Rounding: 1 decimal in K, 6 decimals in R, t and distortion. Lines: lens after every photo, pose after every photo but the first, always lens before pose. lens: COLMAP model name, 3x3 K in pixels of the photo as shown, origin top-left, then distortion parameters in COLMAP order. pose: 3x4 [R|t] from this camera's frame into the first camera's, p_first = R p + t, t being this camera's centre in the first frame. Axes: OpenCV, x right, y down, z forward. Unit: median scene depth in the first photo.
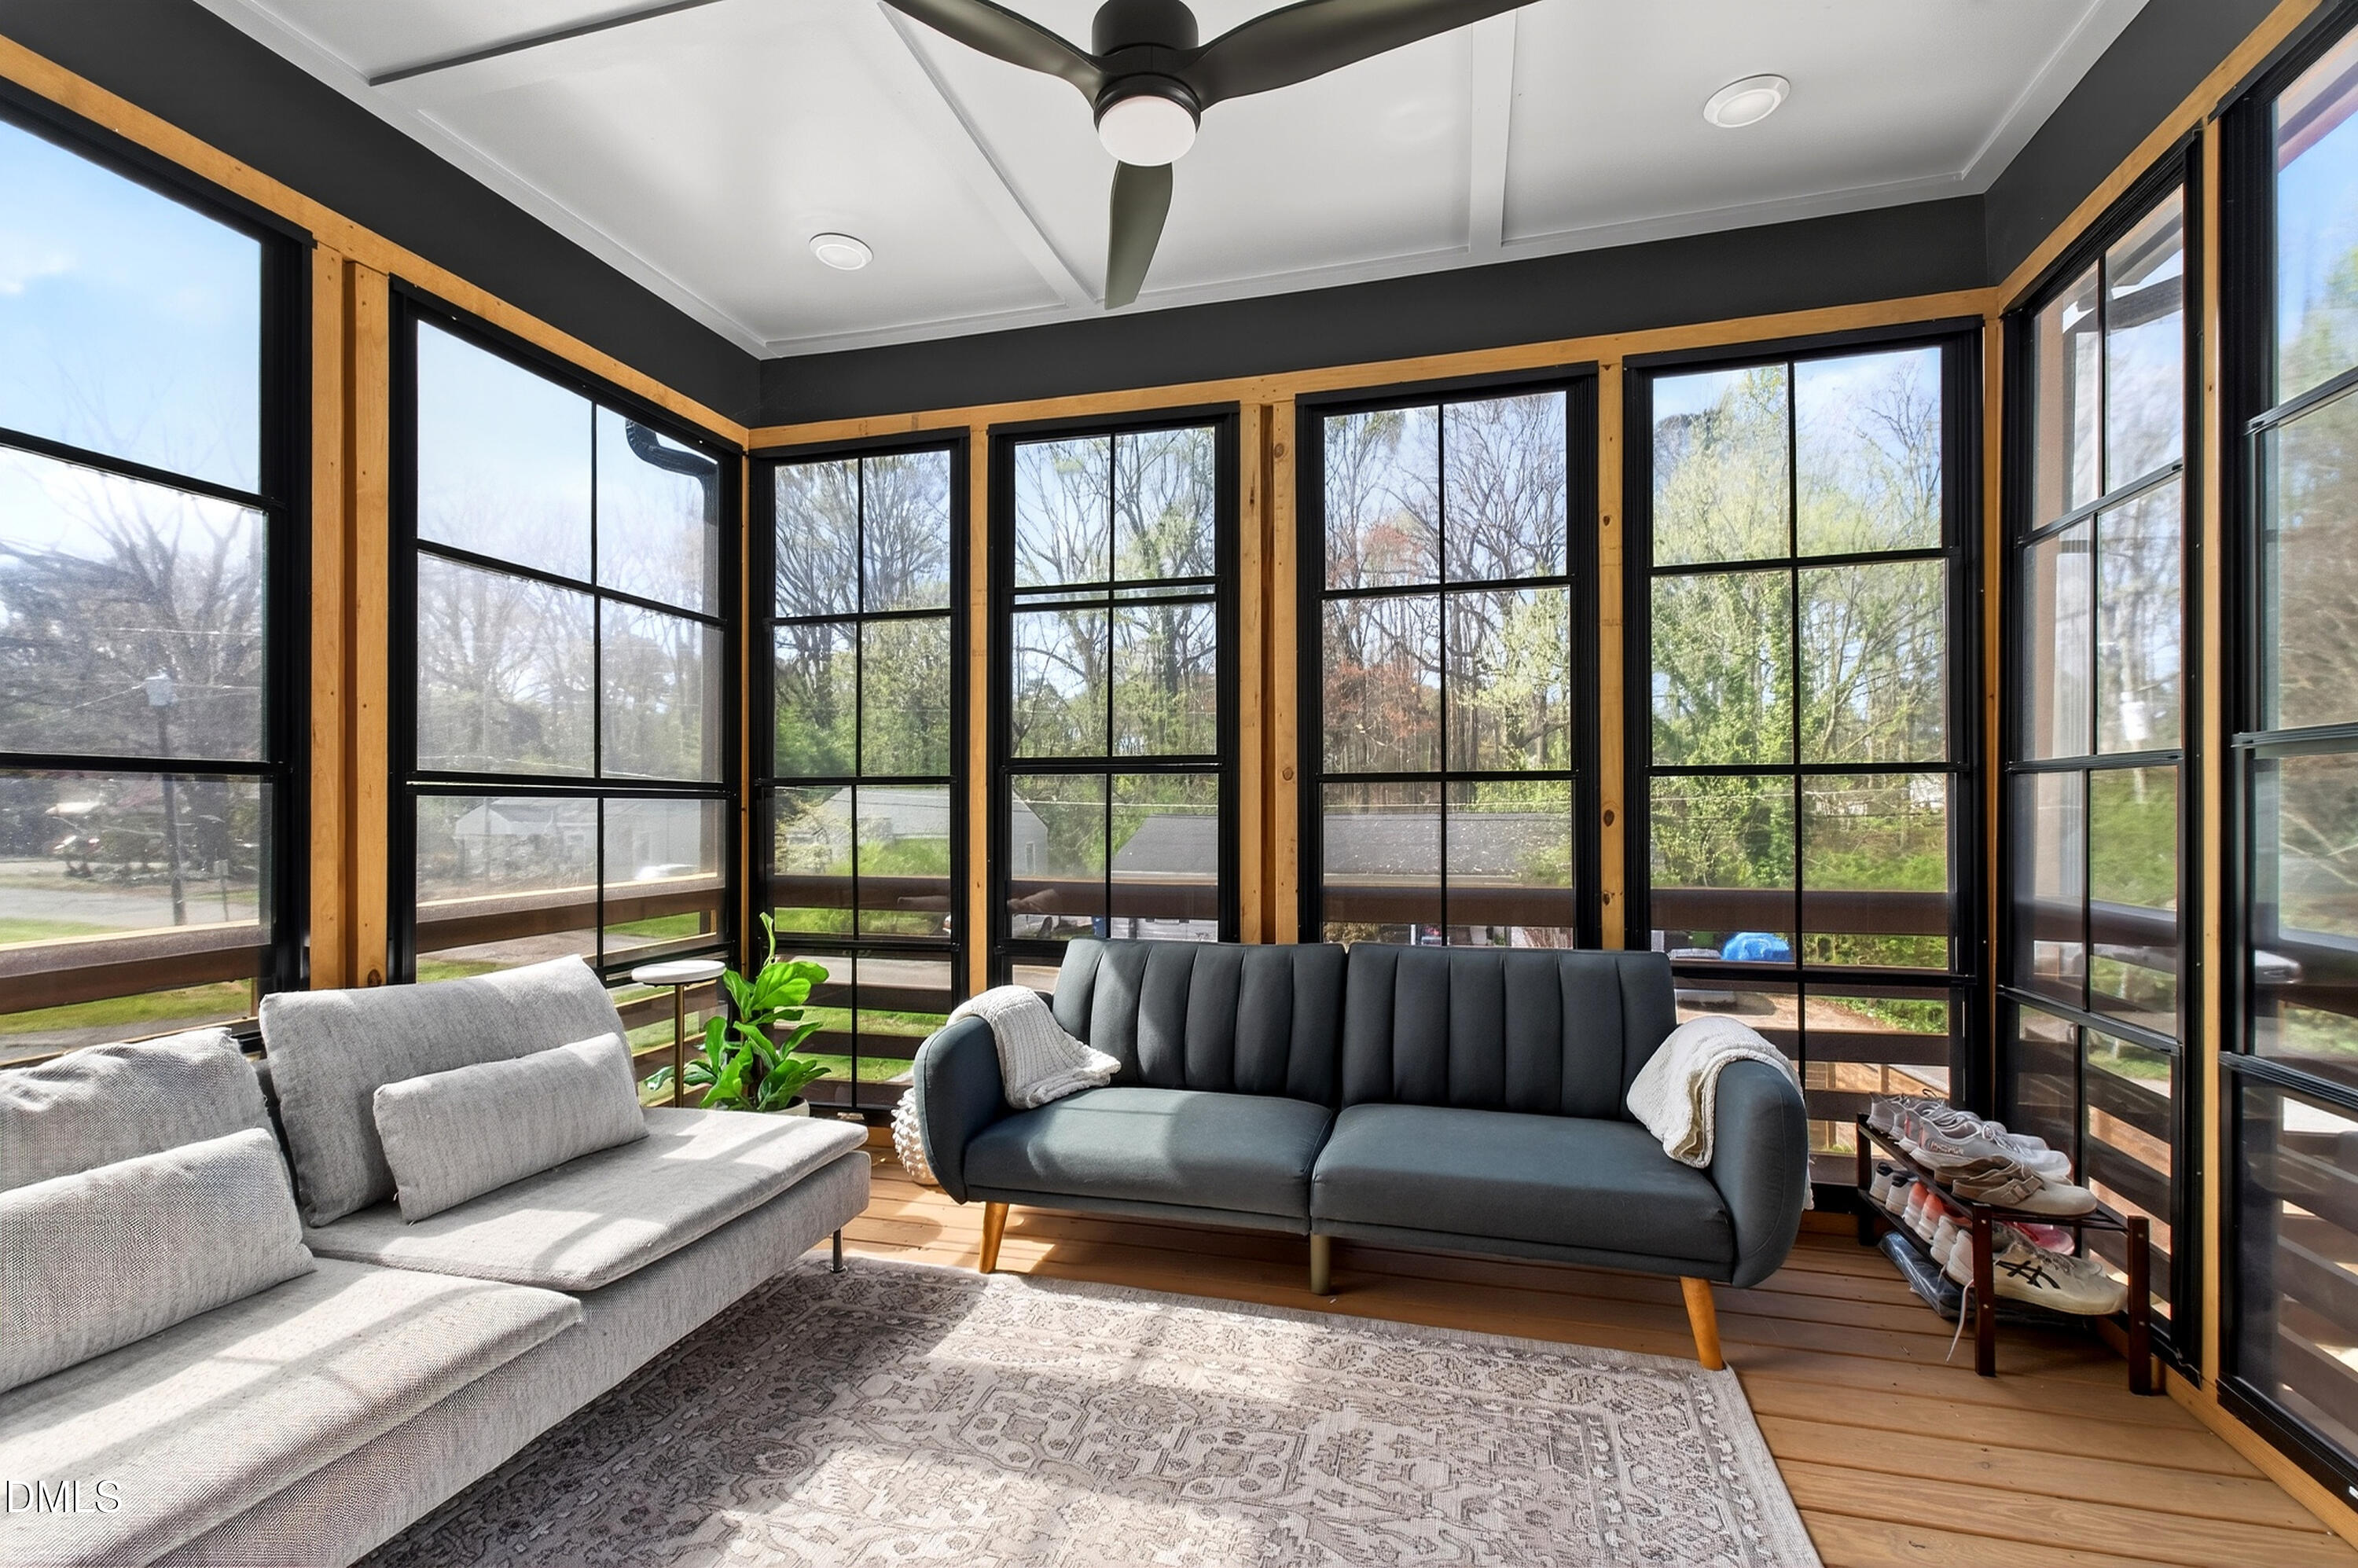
lens RADIAL K [[1036.4, 0, 1181.5], [0, 1036.4, 810.9], [0, 0, 1]] dist [-0.000106, 0.000062]
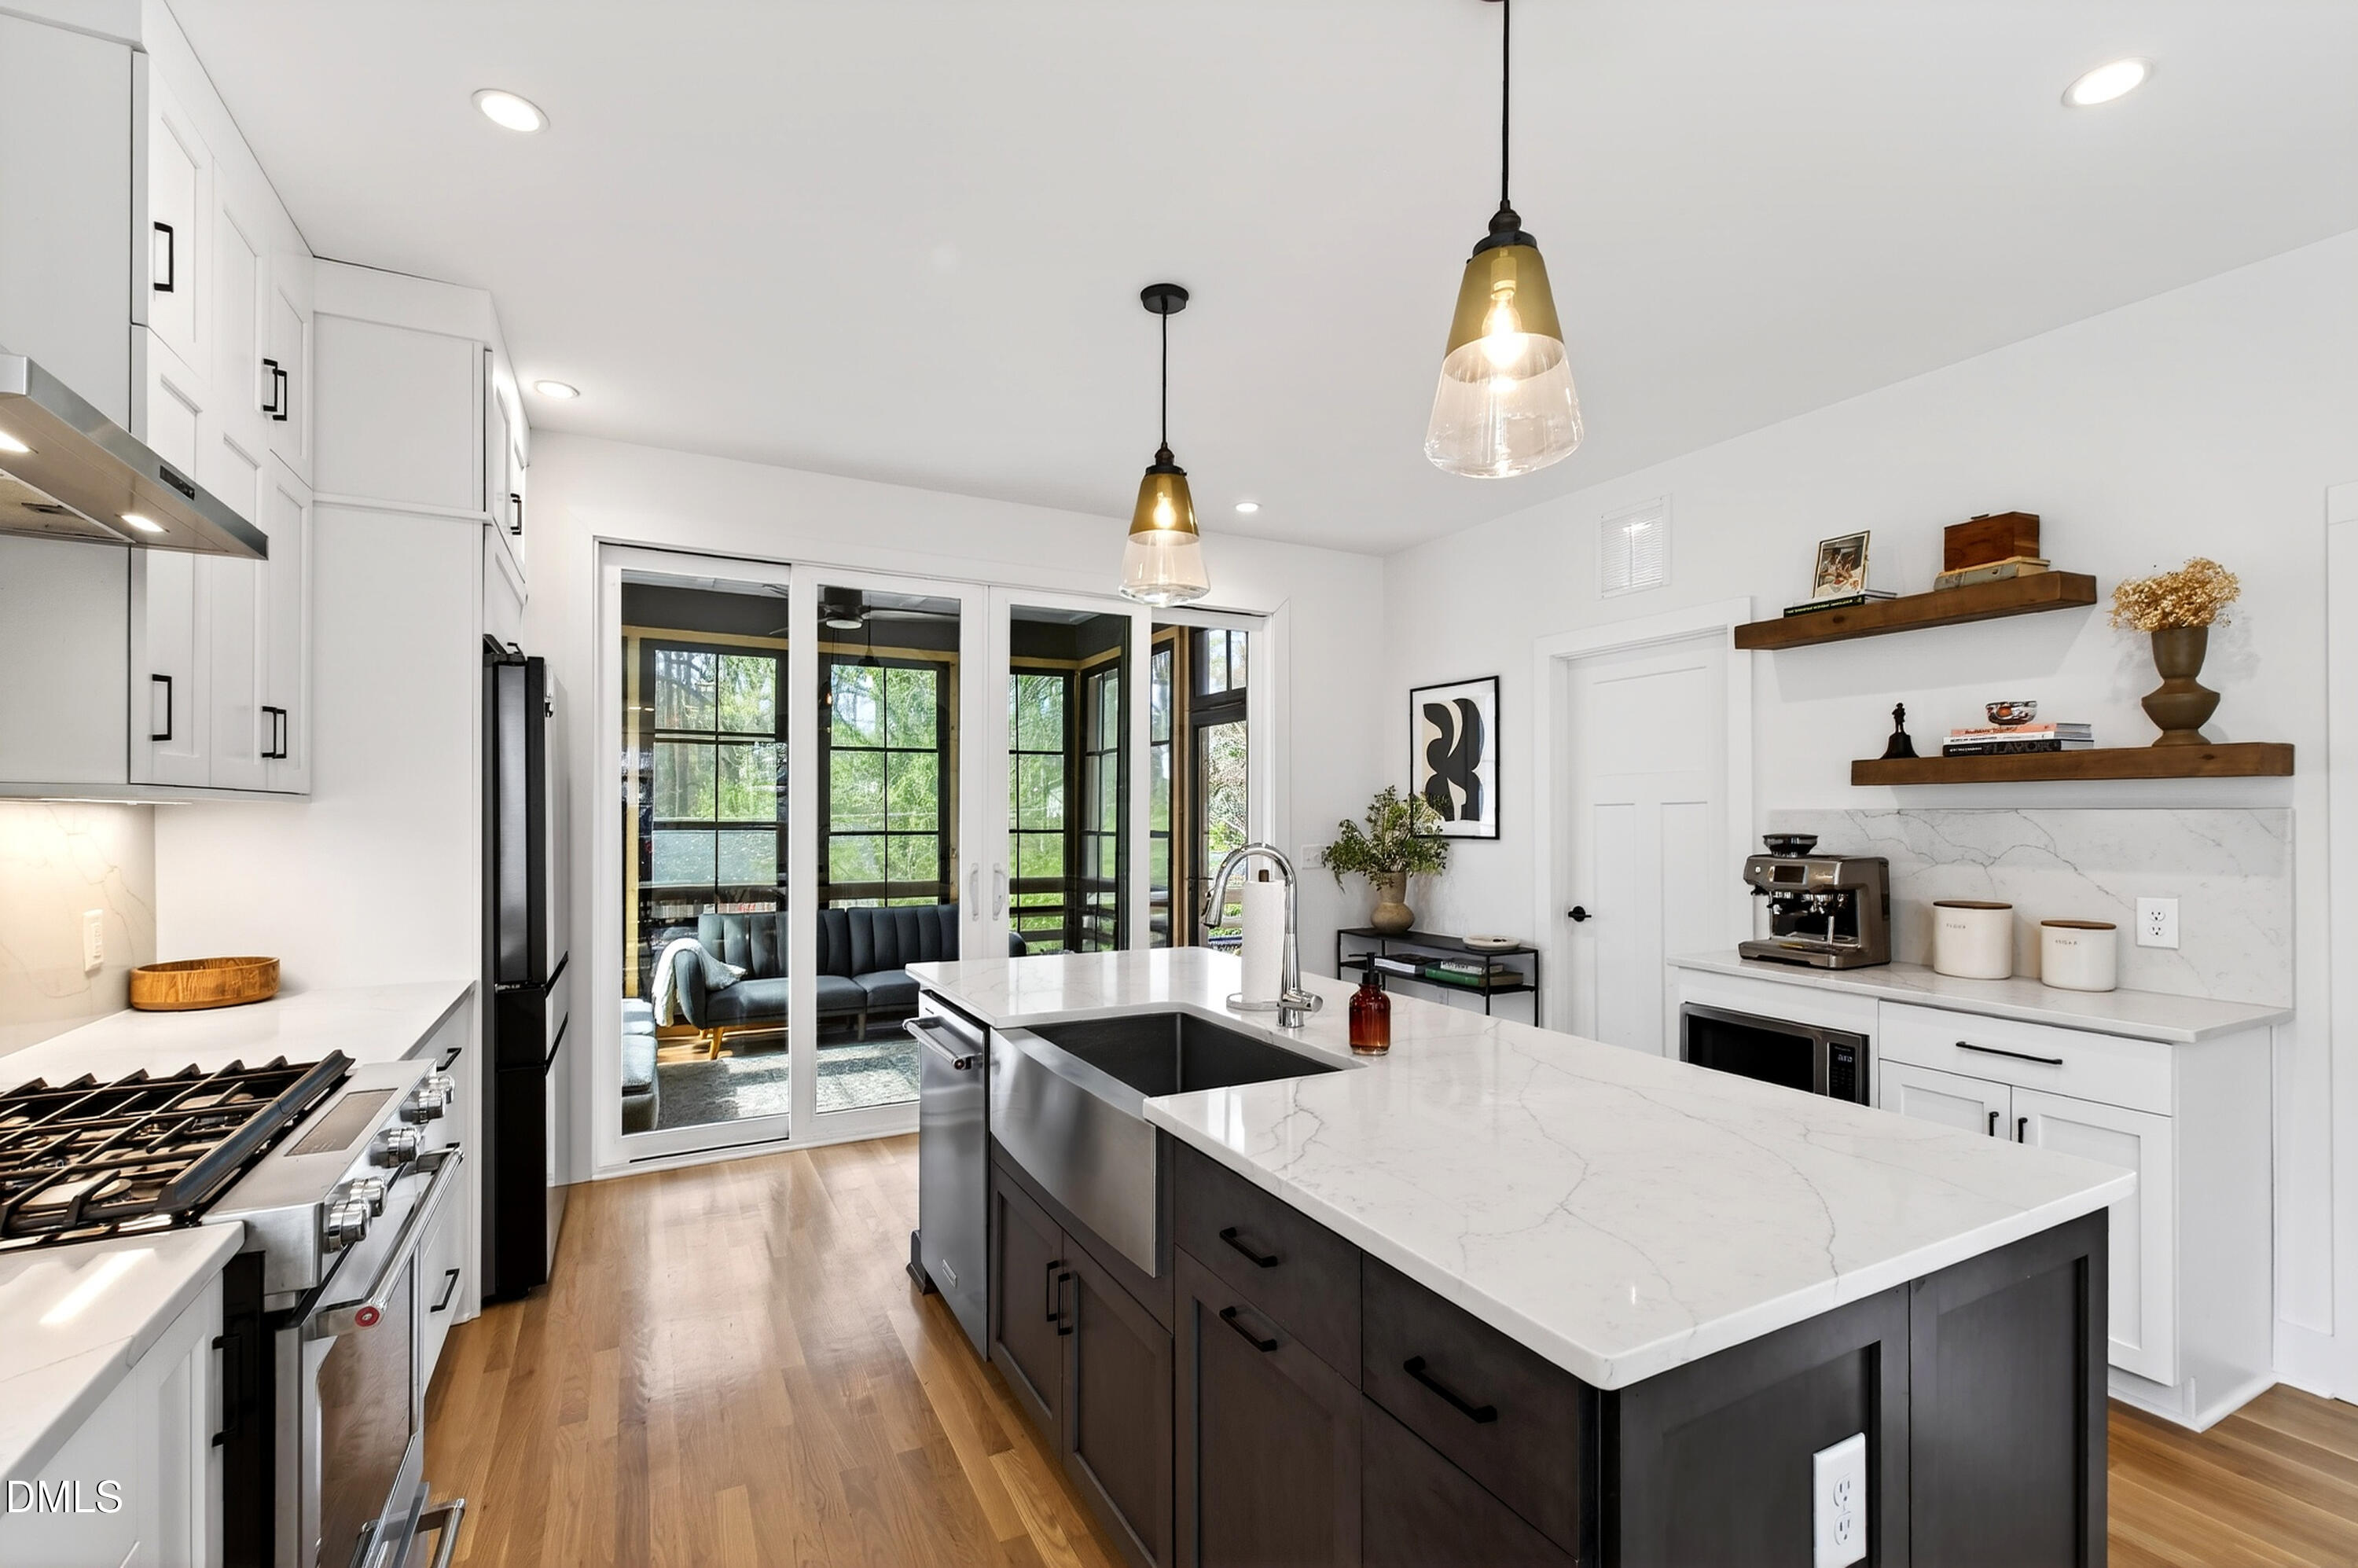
lens RADIAL K [[1036.4, 0, 1181.5], [0, 1036.4, 810.9], [0, 0, 1]] dist [-0.000106, 0.000062]
pose [[0.732301, 0.015310, 0.680809, -0.911479], [-0.014370, 0.999872, -0.007029, -0.084249], [-0.680830, -0.004636, 0.732427, -1.241883]]
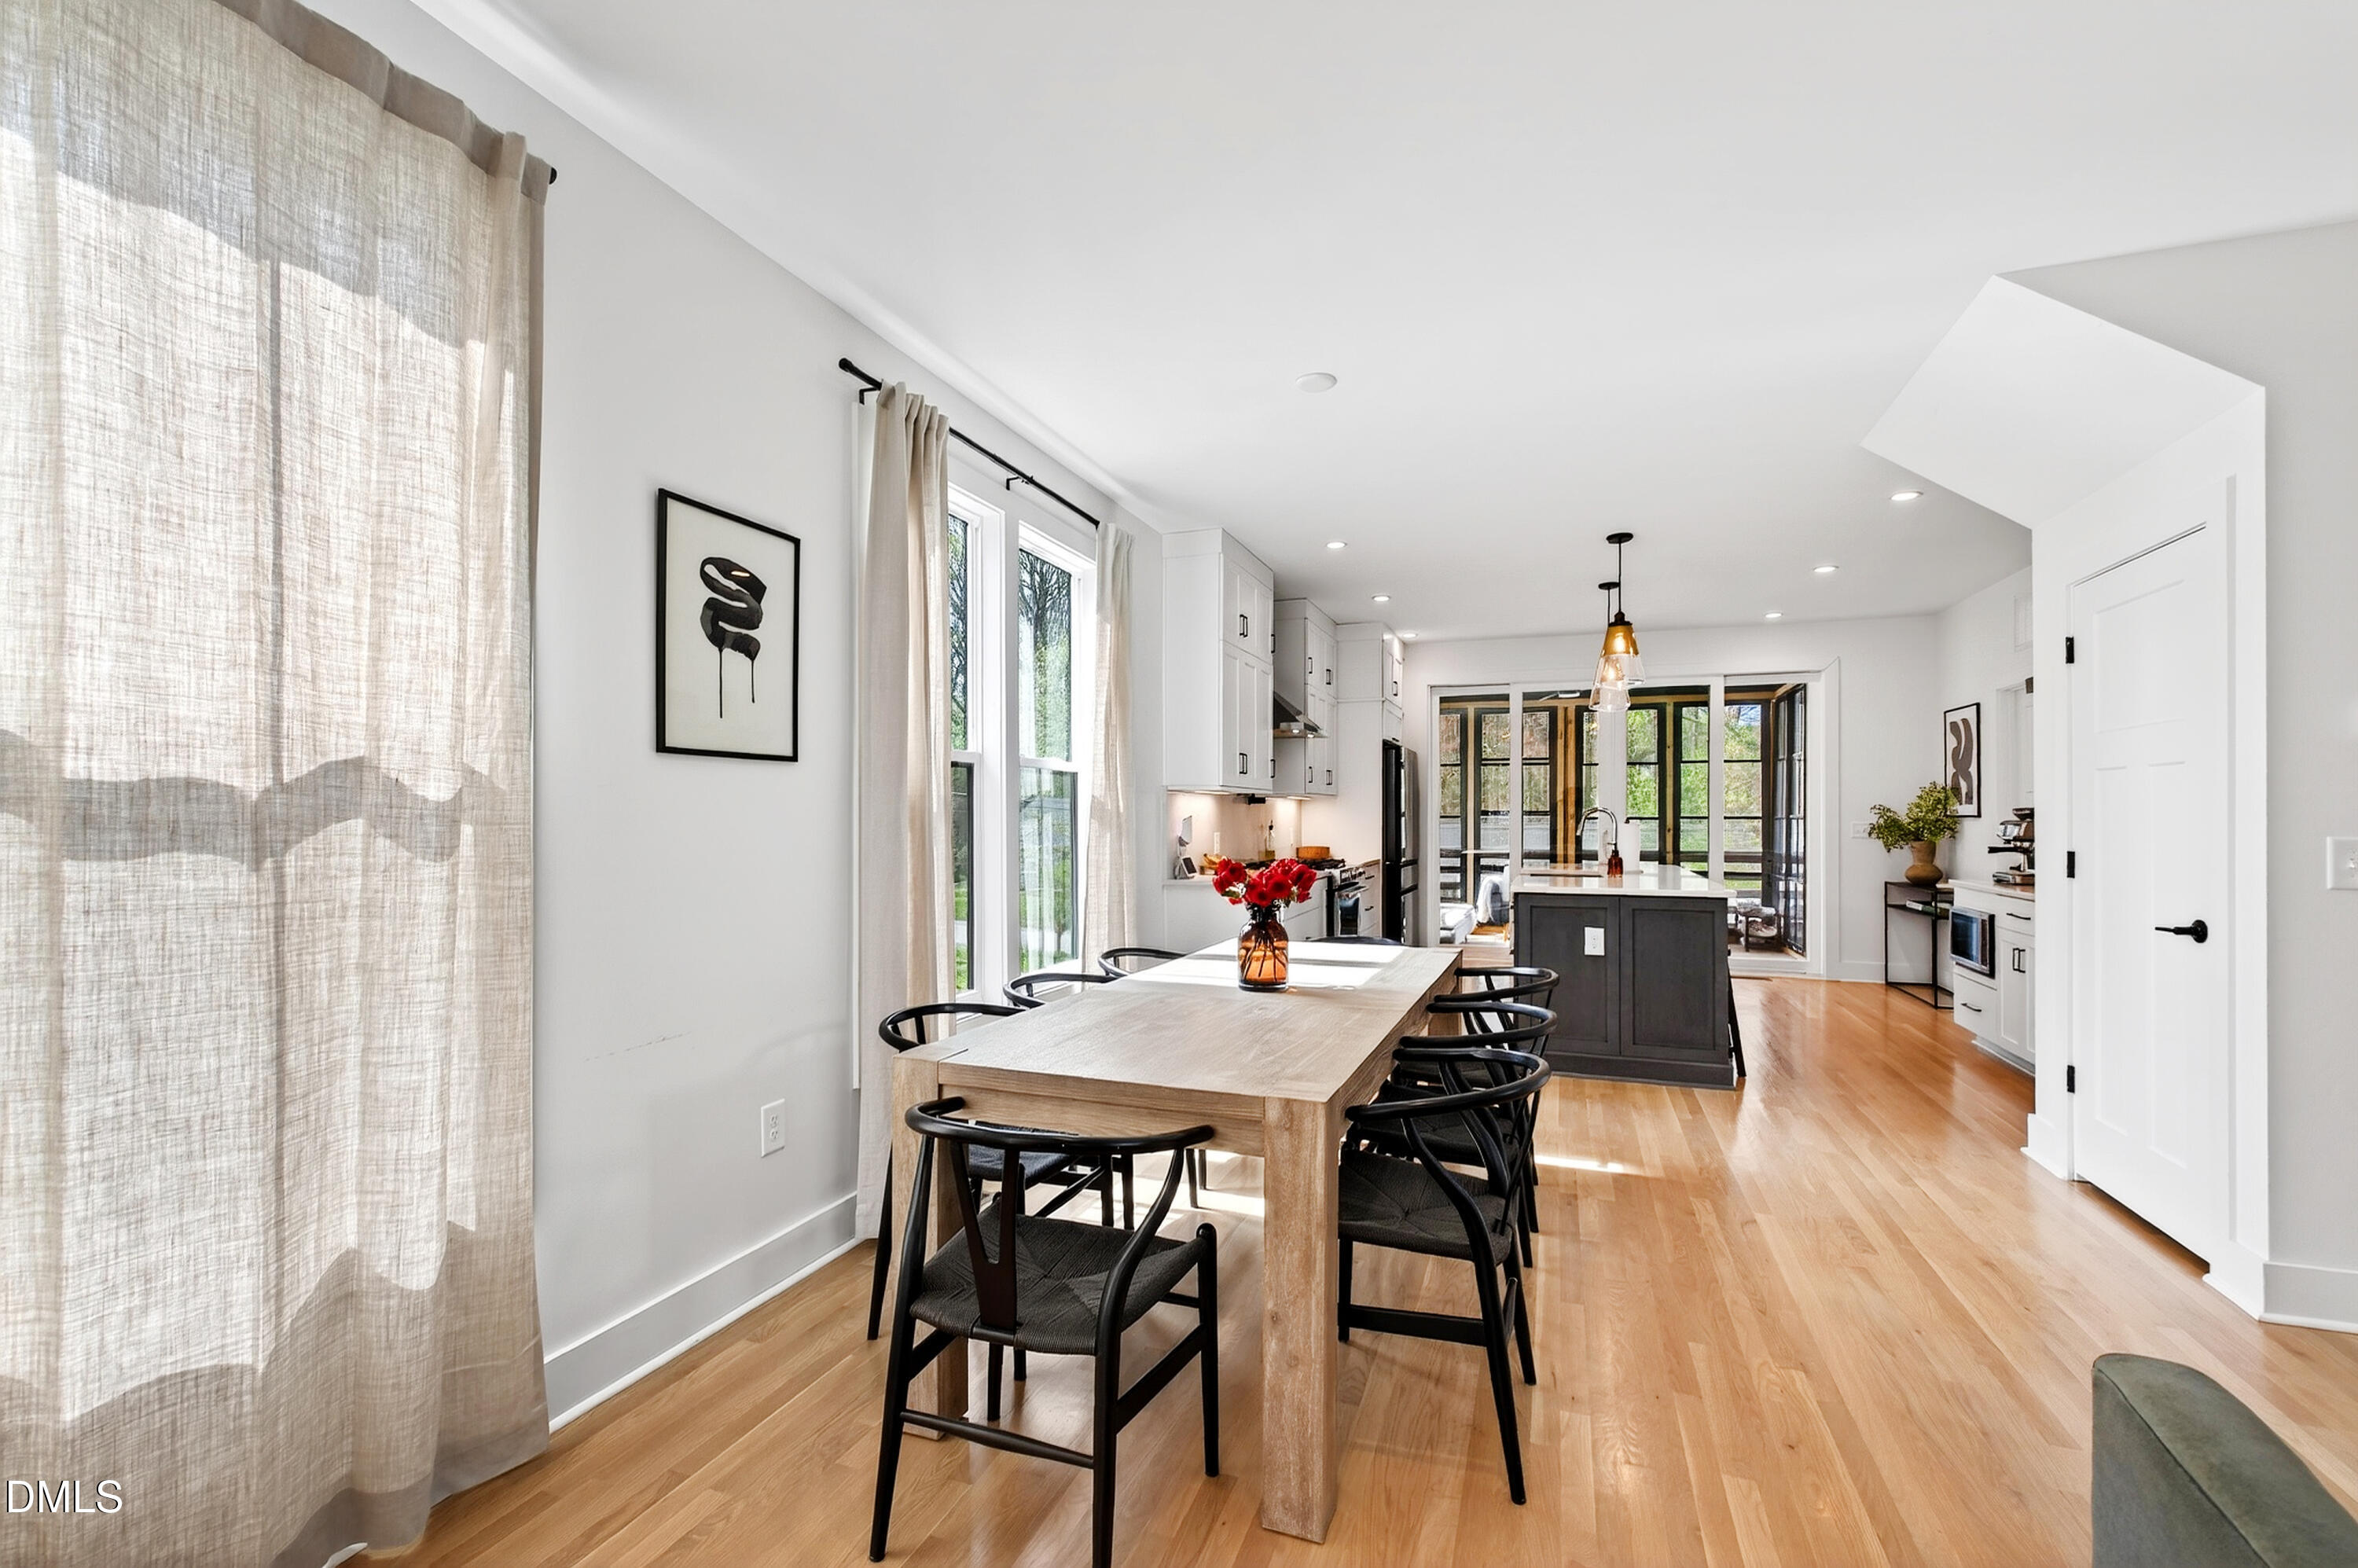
lens RADIAL K [[1065.0, 0, 1147.0], [0, 1065.0, 811.8], [0, 0, 1]] dist [0.013984, 0.000043]
pose [[0.996199, 0.012878, -0.086146, -1.098518], [-0.012293, 0.999898, 0.007314, -0.064640], [0.086231, -0.006227, 0.996256, -2.918912]]
